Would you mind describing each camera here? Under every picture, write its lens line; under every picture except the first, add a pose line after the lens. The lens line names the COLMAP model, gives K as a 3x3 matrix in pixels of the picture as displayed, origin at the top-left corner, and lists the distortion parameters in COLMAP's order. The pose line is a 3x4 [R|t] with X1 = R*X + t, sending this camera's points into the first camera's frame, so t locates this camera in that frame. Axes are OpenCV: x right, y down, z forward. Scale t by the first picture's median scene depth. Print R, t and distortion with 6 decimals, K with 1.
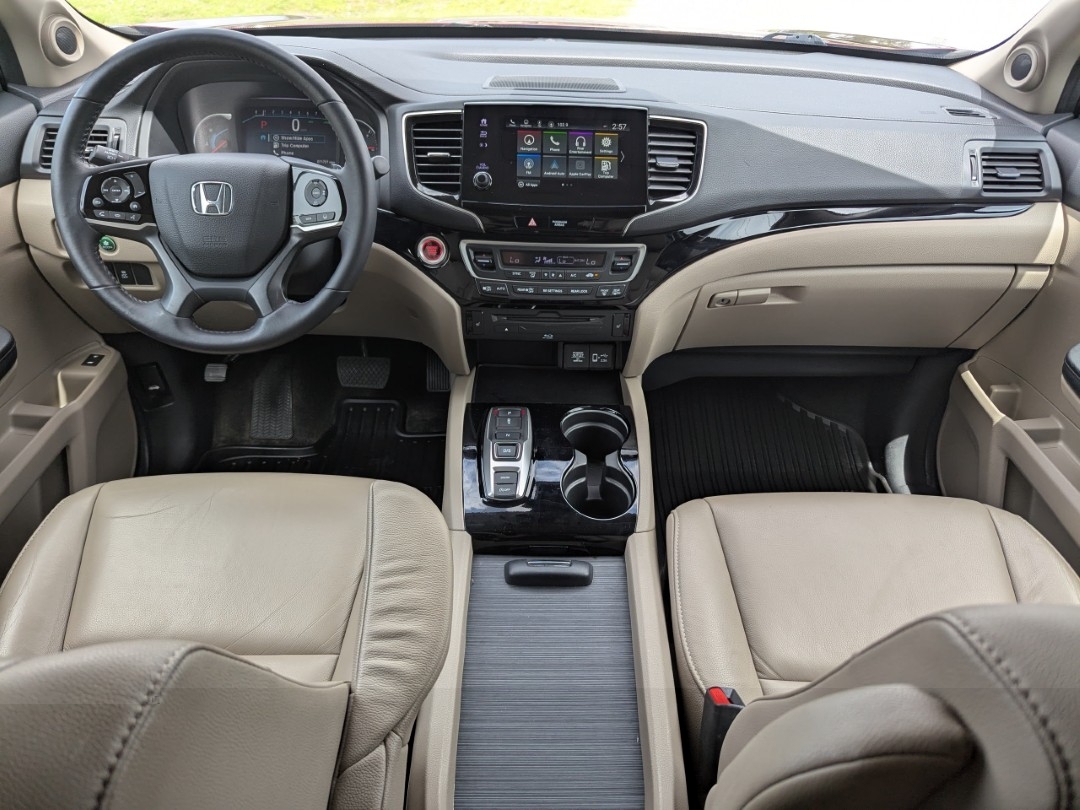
lens RADIAL K [[750.7, 0, 560.6], [0, 750.7, 400.0], [0, 0, 1]] dist [0.033987, -0.030020]
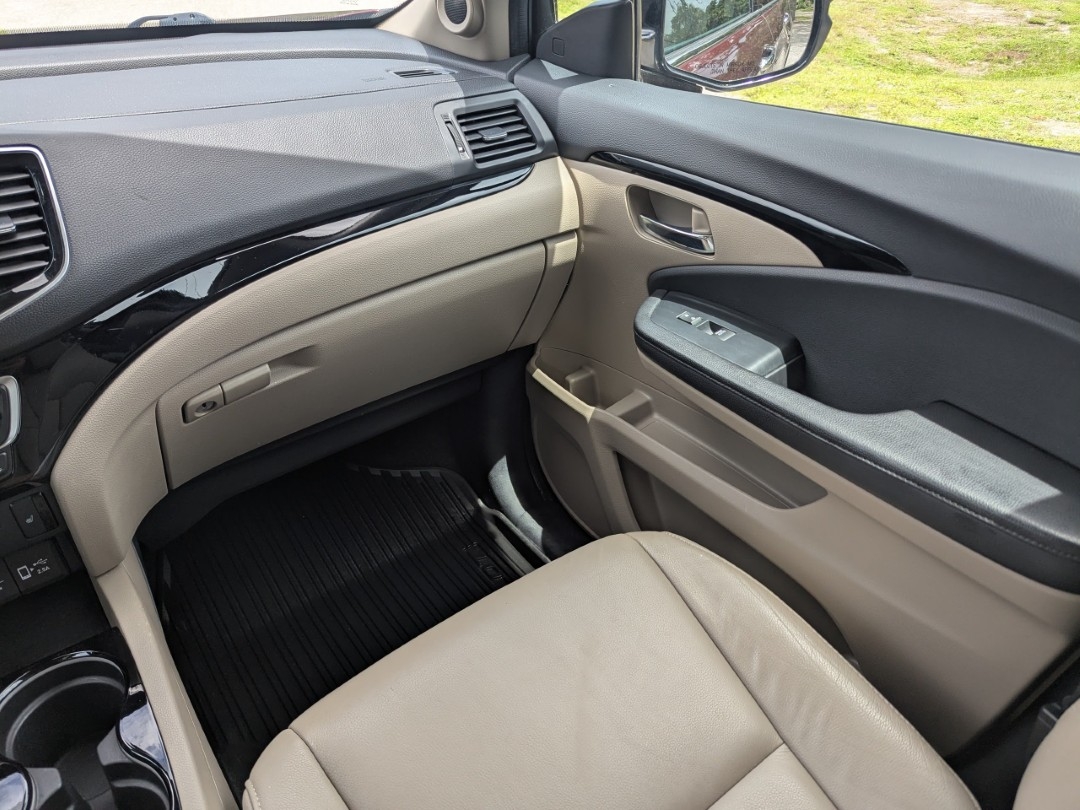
lens RADIAL K [[750.7, 0, 535.7], [0, 750.7, 409.2], [0, 0, 1]] dist [0.033987, -0.030020]
pose [[0.802779, -0.365811, 0.470880, 0.149827], [0.372850, 0.924230, 0.082351, -0.083218], [-0.465326, 0.109458, 0.878345, 0.322142]]
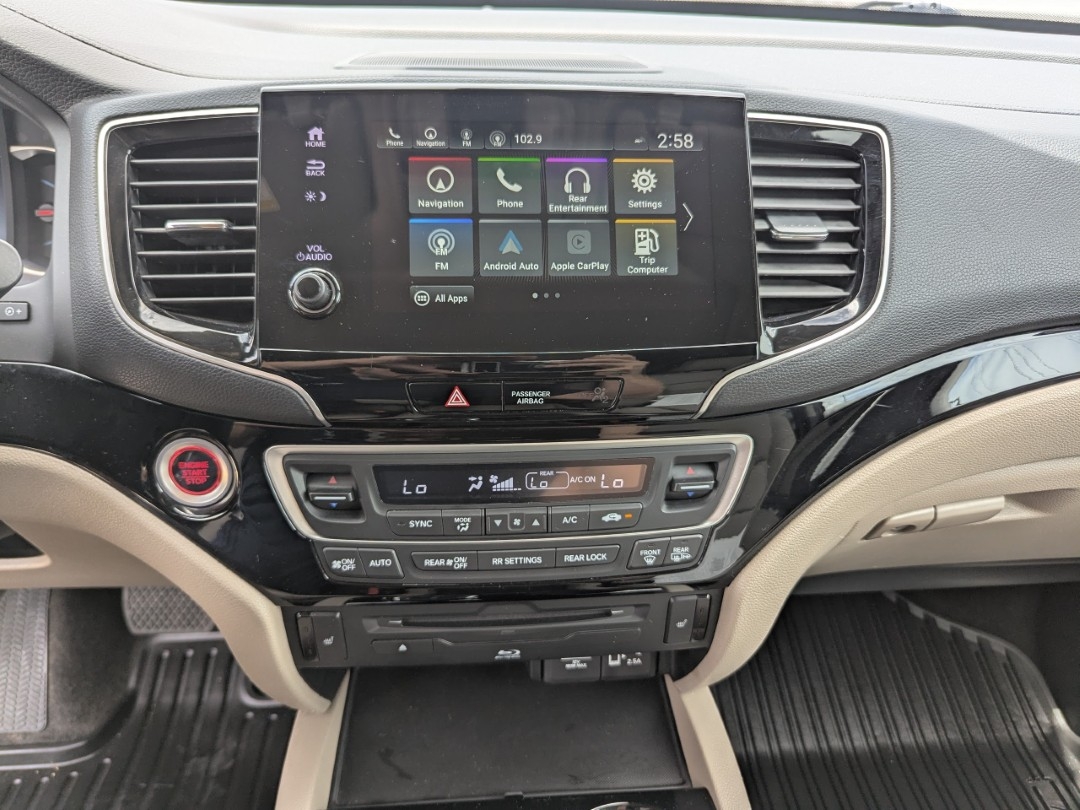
lens RADIAL K [[750.7, 0, 547.9], [0, 750.7, 398.3], [0, 0, 1]] dist [0.033987, -0.030020]
pose [[0.998006, -0.038422, 0.050069, -0.010893], [0.041940, 0.996579, -0.071209, -0.200813], [-0.047162, 0.073167, 0.996204, 0.610097]]
